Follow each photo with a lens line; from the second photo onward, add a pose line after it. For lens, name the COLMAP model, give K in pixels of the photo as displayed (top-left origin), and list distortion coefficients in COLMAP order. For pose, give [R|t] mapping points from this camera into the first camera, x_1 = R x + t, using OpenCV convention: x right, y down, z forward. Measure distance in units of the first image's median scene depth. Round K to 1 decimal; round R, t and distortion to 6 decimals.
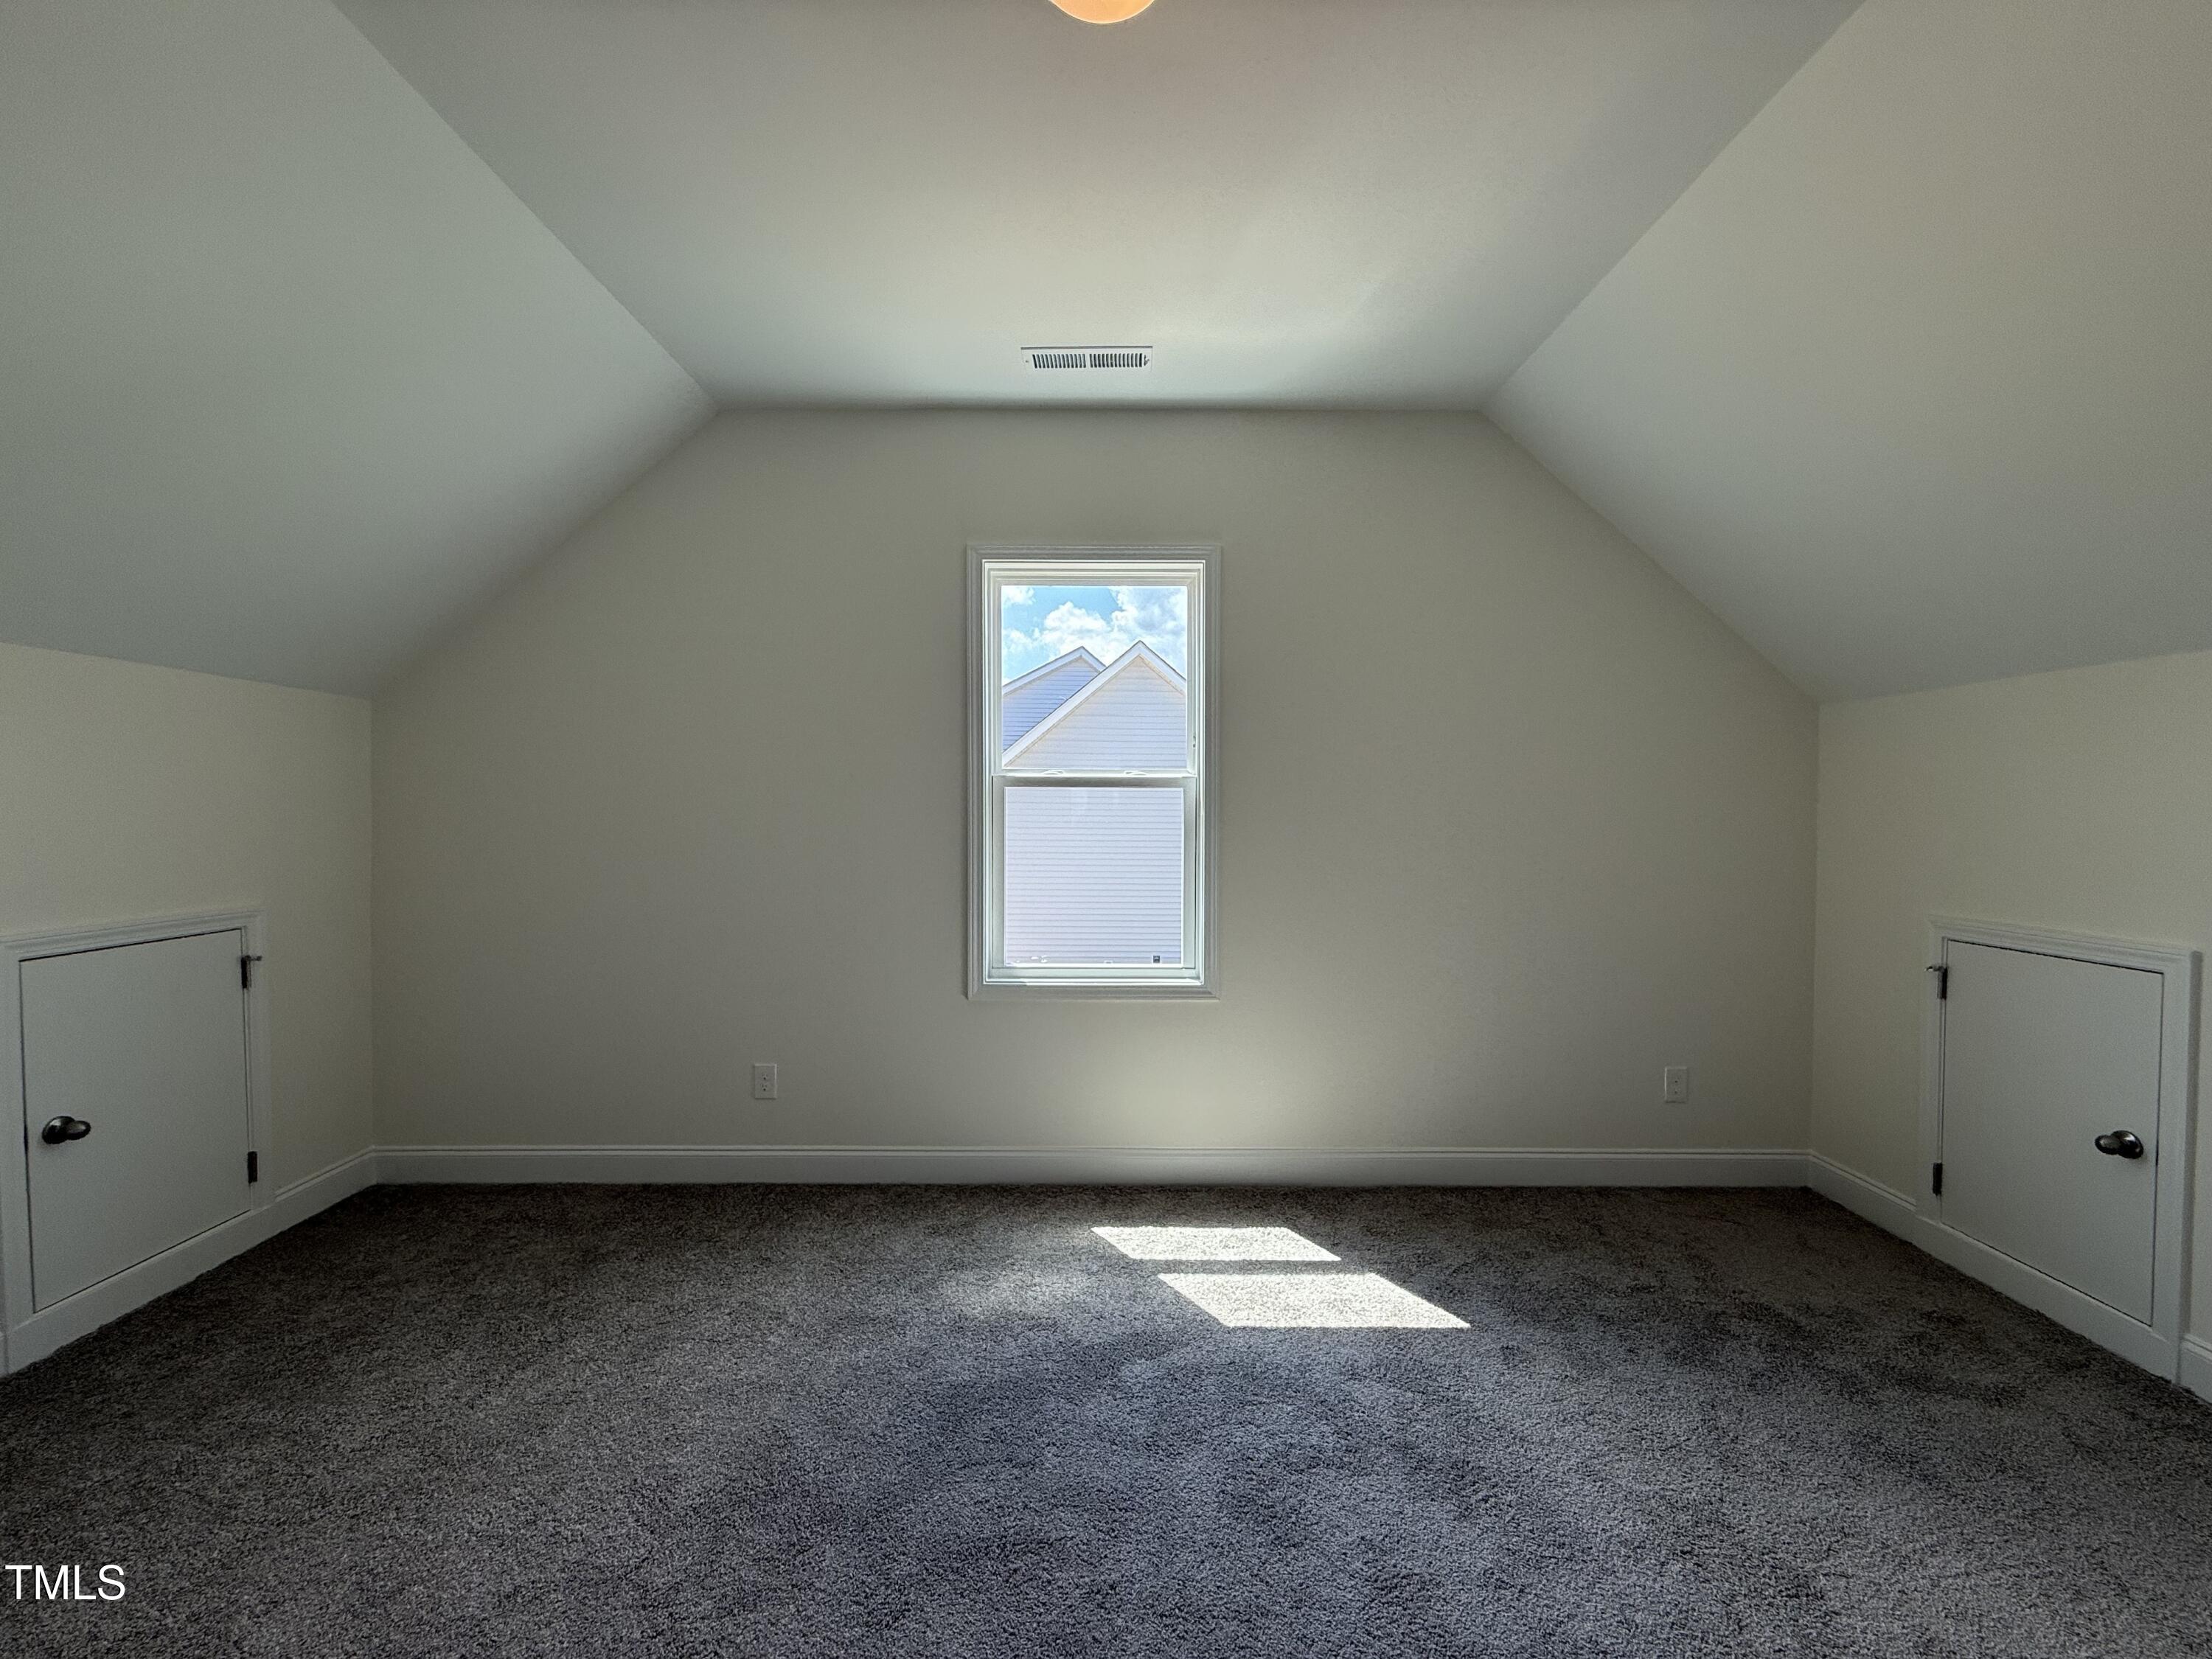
lens RADIAL K [[911.6, 0, 1117.0], [0, 911.6, 830.1], [0, 0, 1]] dist [0.002695, 0.001031]
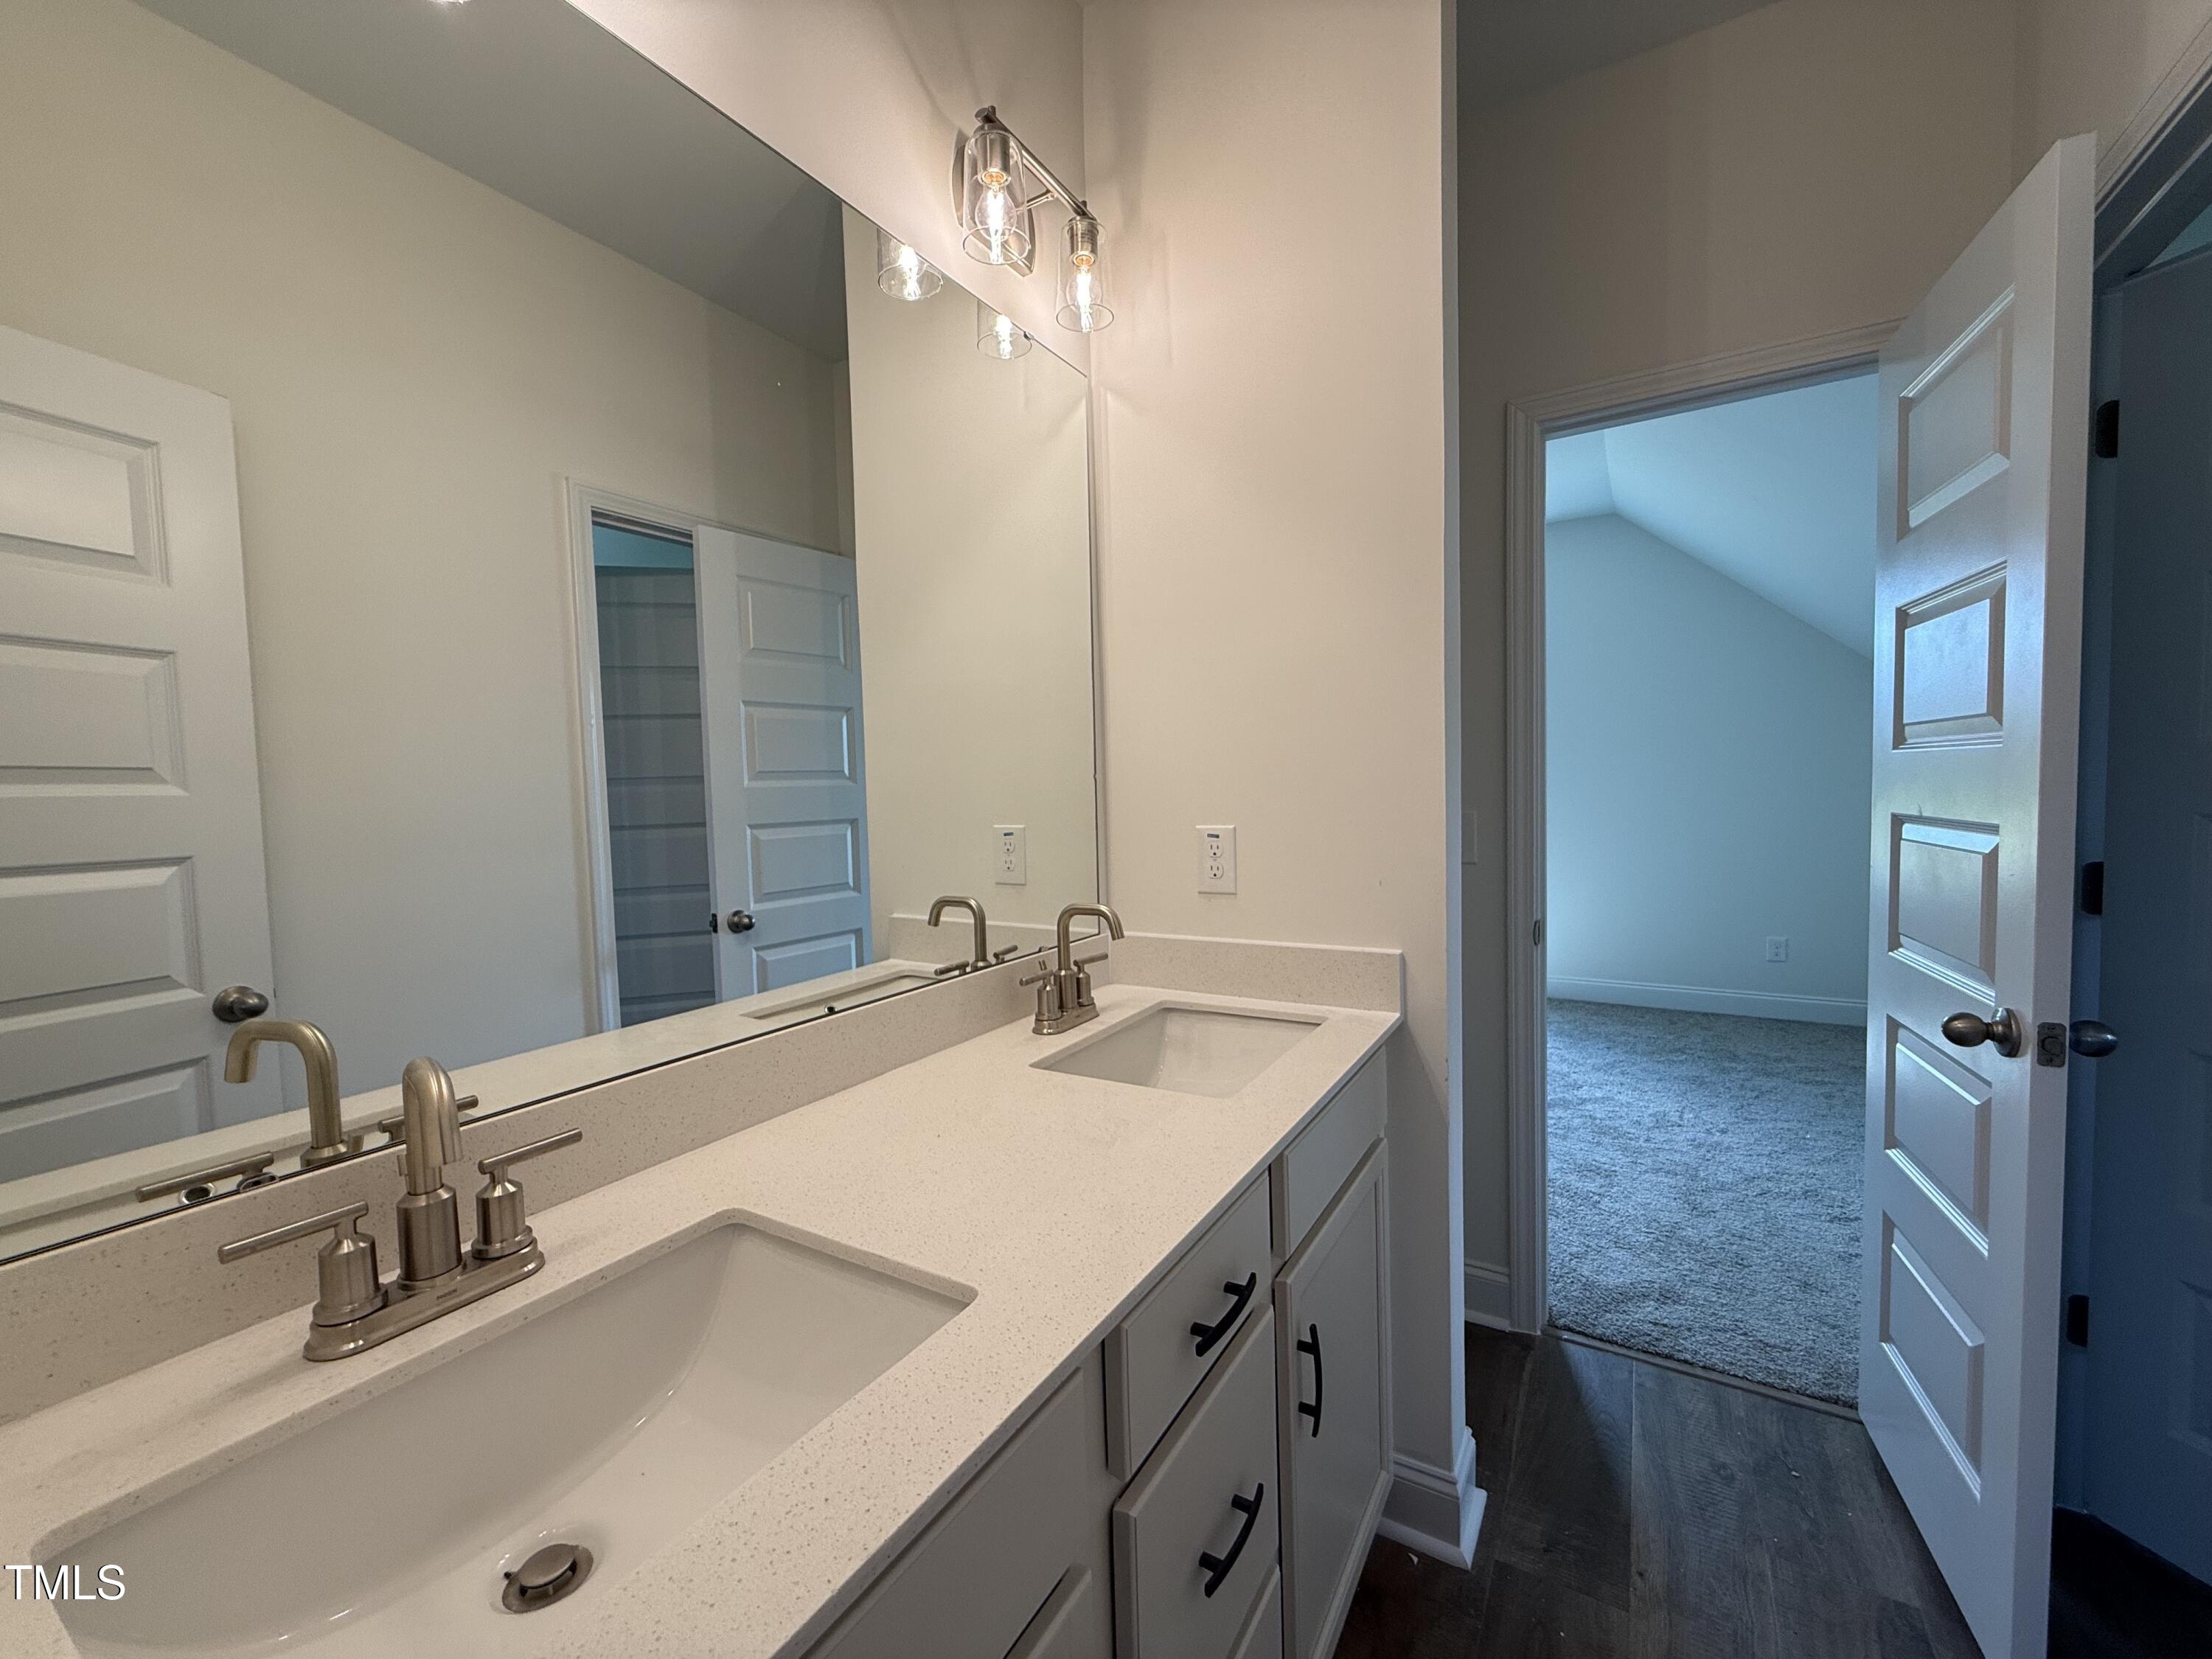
lens RADIAL K [[888.4, 0, 1111.9], [0, 888.4, 844.7], [0, 0, 1]] dist [-0.002124, 0.001031]
pose [[0.859605, 0.007168, -0.510909, 0.233442], [0.016342, 0.999004, 0.041511, 0.018966], [0.510698, -0.044032, 0.858632, -0.421465]]
